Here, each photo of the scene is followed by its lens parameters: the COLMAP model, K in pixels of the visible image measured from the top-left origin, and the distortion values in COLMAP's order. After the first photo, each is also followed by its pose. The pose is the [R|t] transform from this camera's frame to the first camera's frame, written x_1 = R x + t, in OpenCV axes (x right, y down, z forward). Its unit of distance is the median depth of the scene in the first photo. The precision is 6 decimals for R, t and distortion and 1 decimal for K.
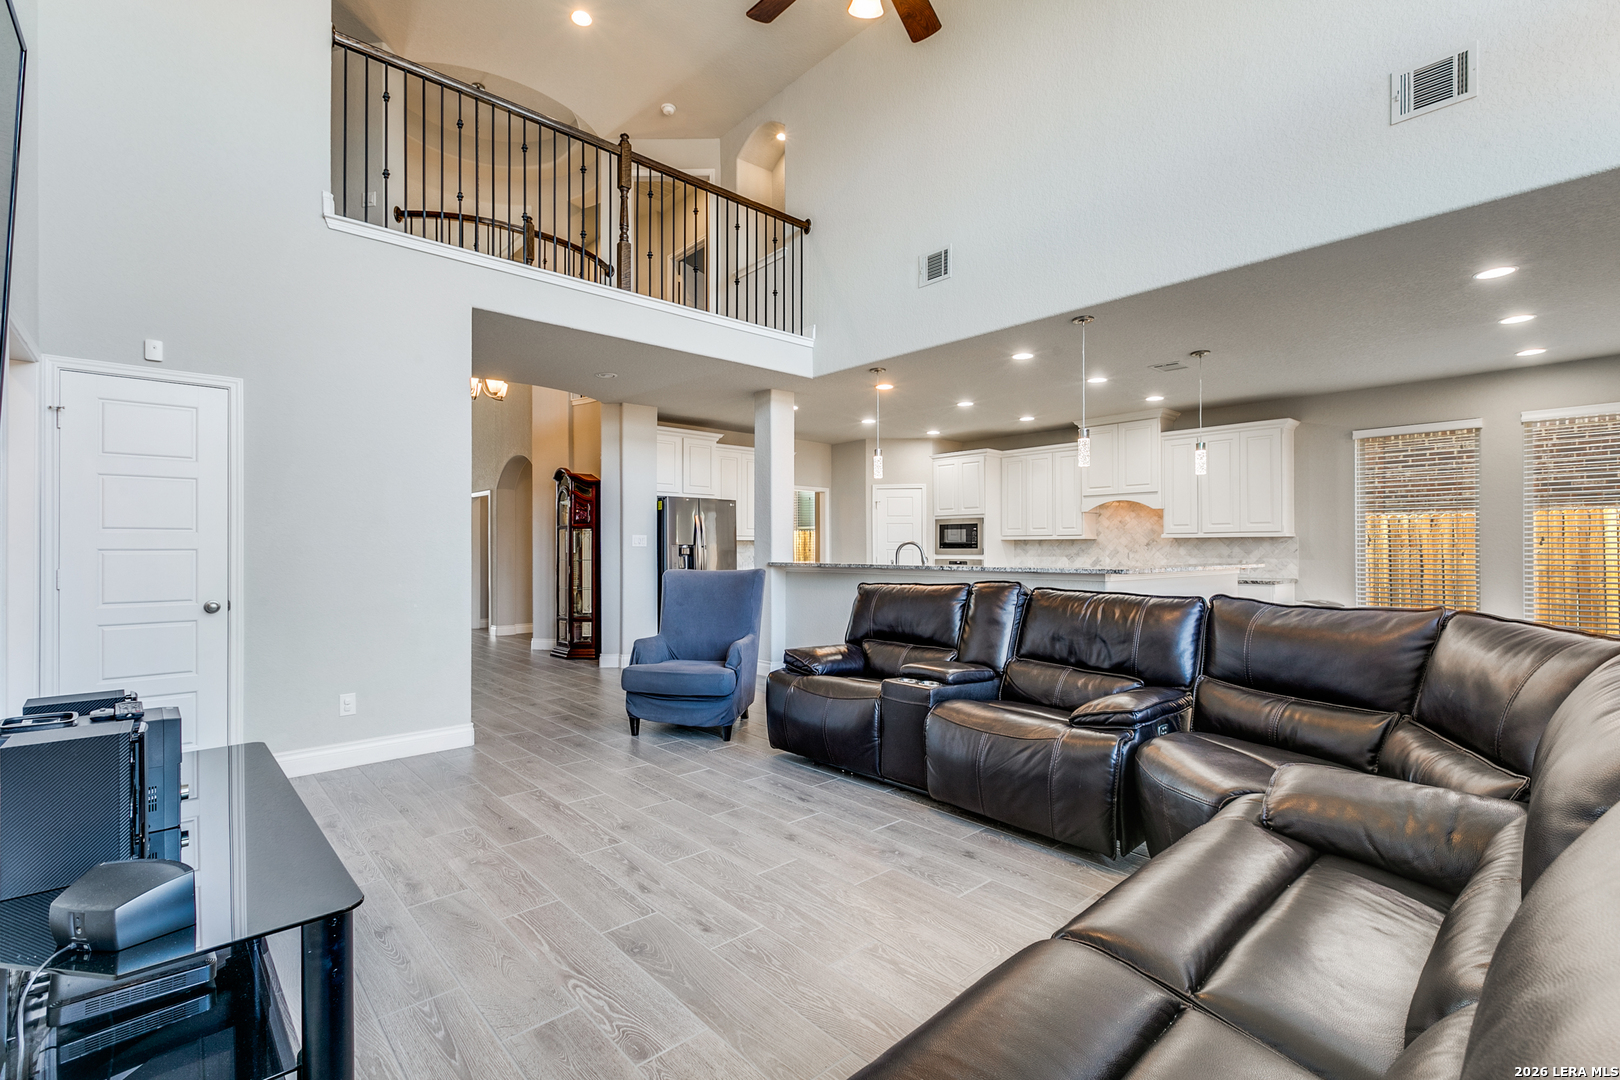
lens RADIAL K [[724.0, 0, 801.4], [0, 724.0, 548.7], [0, 0, 1]] dist [0.003348, 0.000058]
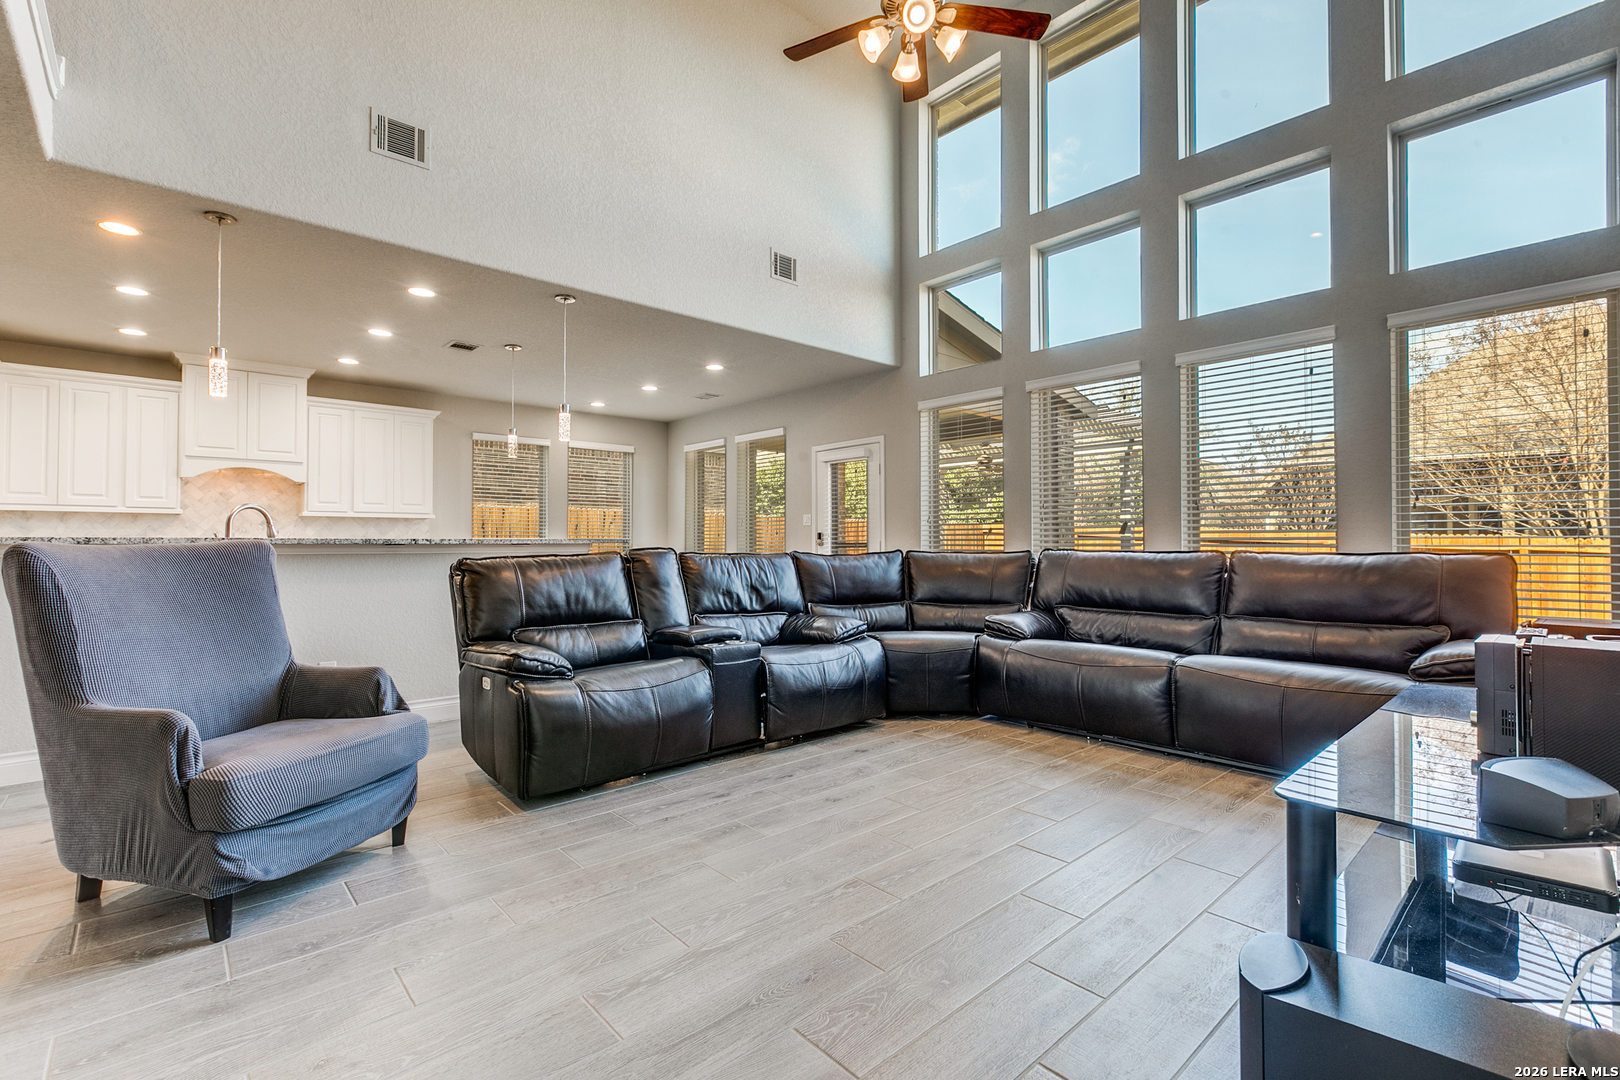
lens RADIAL K [[724.0, 0, 808.8], [0, 724.0, 529.2], [0, 0, 1]] dist [0.003348, 0.000058]
pose [[-0.001364, 0.020979, 0.999779, -0.585781], [0.000822, 0.999780, -0.020978, 0.031547], [-0.999999, 0.000793, -0.001381, 0.605946]]
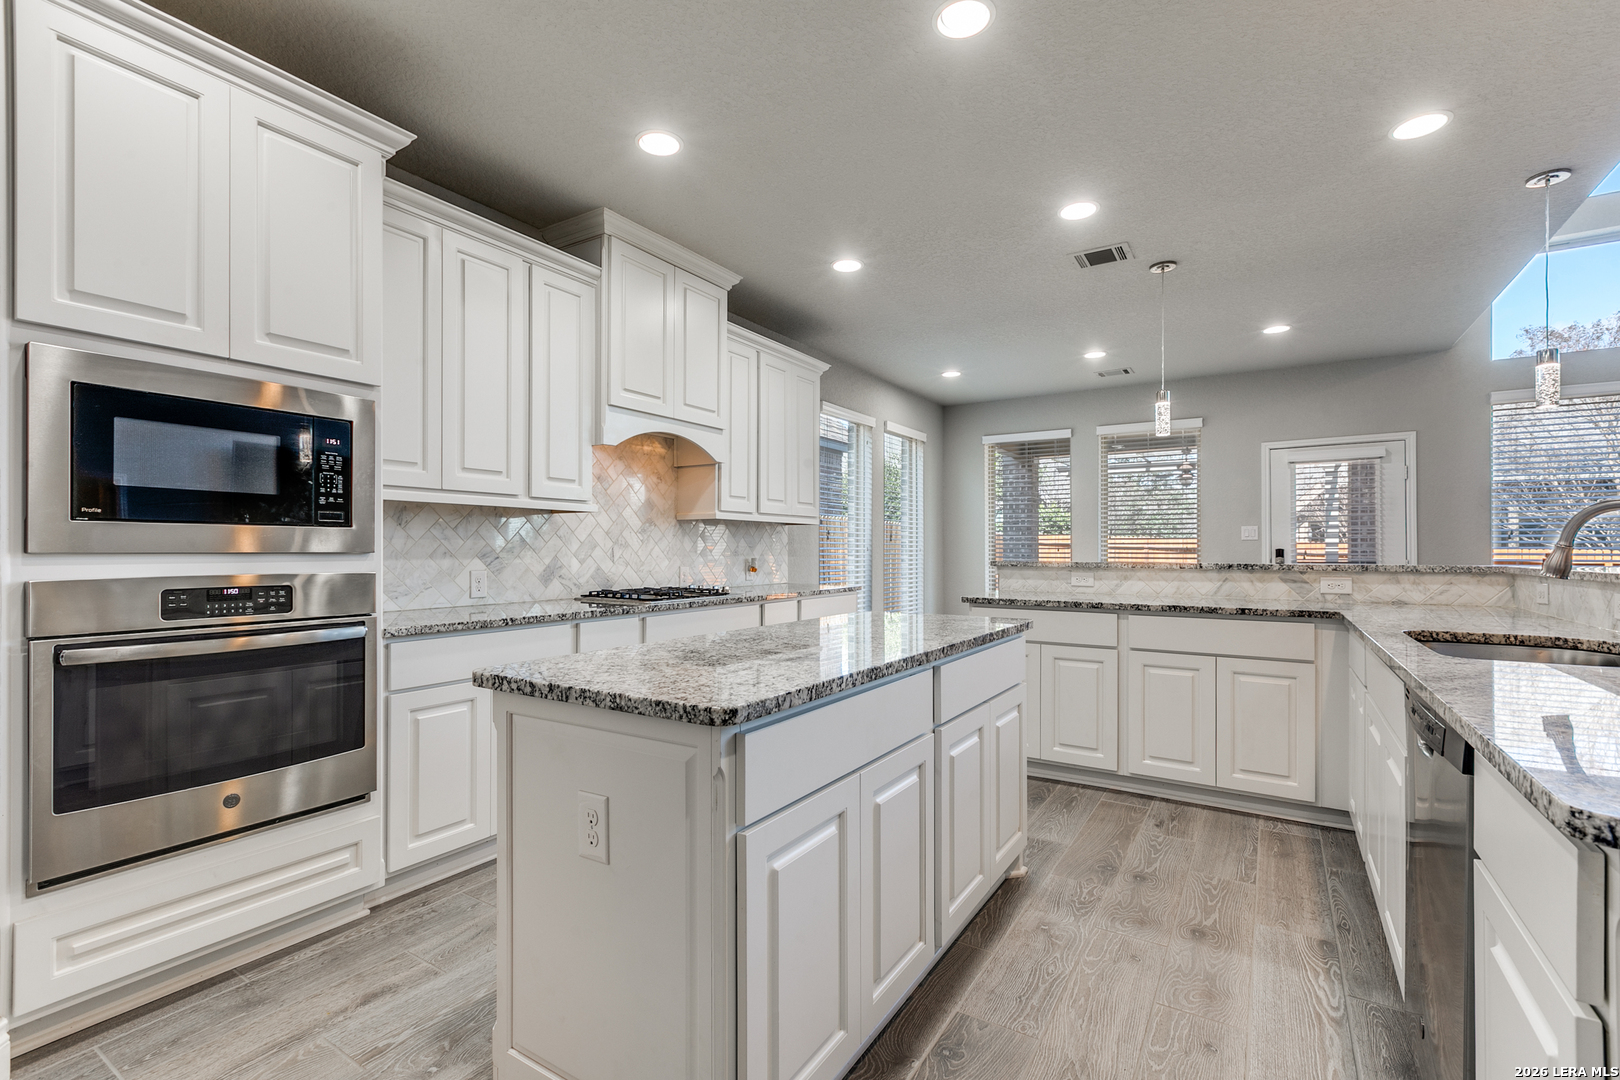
lens RADIAL K [[724.0, 0, 828.9], [0, 724.0, 541.3], [0, 0, 1]] dist [0.003348, 0.000058]
pose [[-0.283379, 0.012390, 0.958928, -0.042087], [-0.000576, 0.999914, -0.013090, 0.013163], [-0.959008, -0.004262, -0.283348, 1.659507]]
